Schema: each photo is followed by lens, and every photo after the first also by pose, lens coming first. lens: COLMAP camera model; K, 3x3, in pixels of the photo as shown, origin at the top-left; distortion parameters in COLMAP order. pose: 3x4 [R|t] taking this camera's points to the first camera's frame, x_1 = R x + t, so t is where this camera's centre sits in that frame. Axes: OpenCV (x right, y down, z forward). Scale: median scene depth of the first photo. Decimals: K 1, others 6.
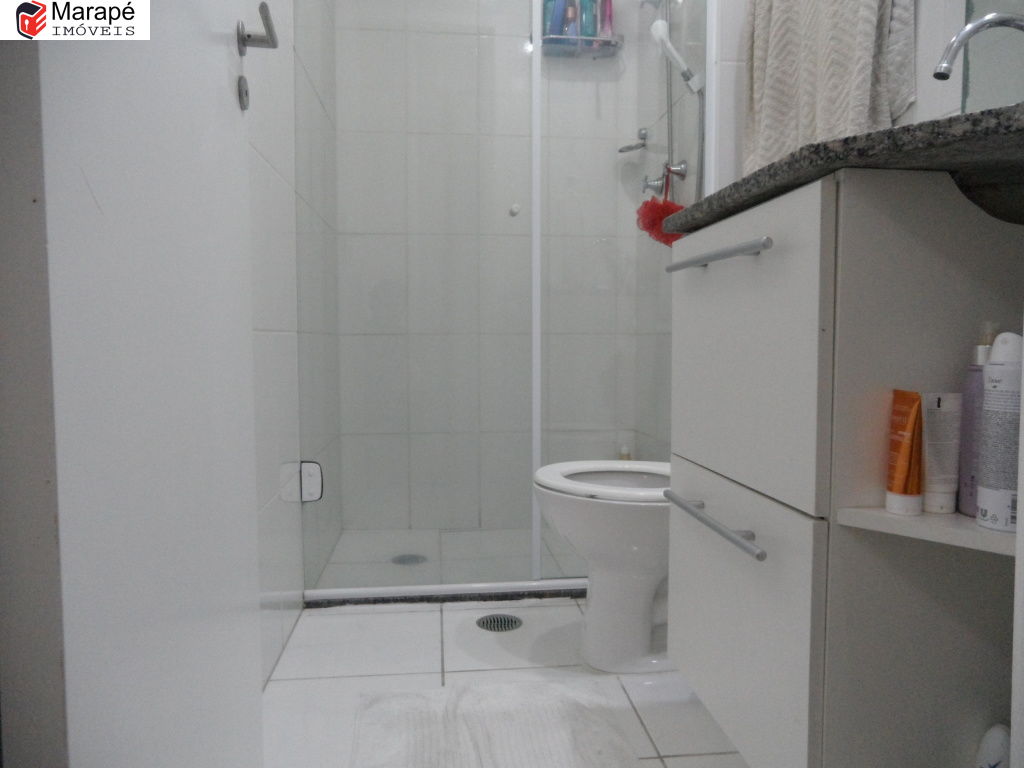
lens RADIAL K [[738.0, 0, 510.3], [0, 738.0, 384.5], [0, 0, 1]] dist [-0.031395, 0.049210]
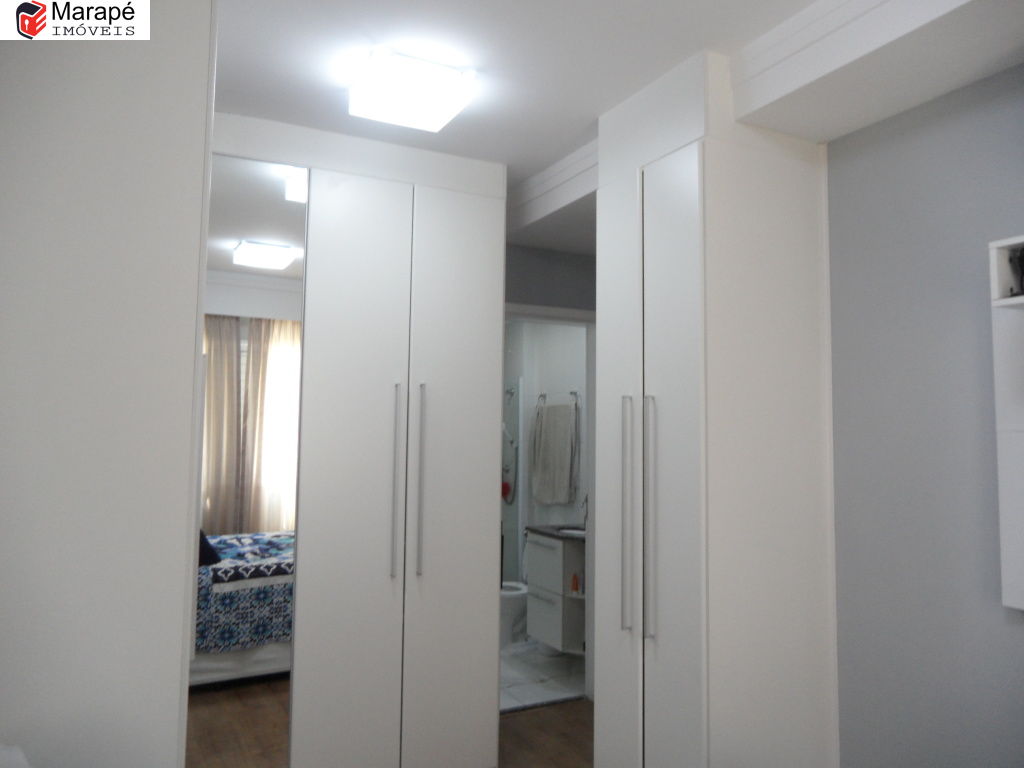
lens RADIAL K [[738.0, 0, 513.3], [0, 738.0, 381.8], [0, 0, 1]] dist [-0.031395, 0.049210]
pose [[0.933769, 0.023143, 0.357126, -1.569175], [0.018414, 0.993478, -0.112527, -0.649145], [-0.357401, 0.111651, 0.927253, -3.383610]]
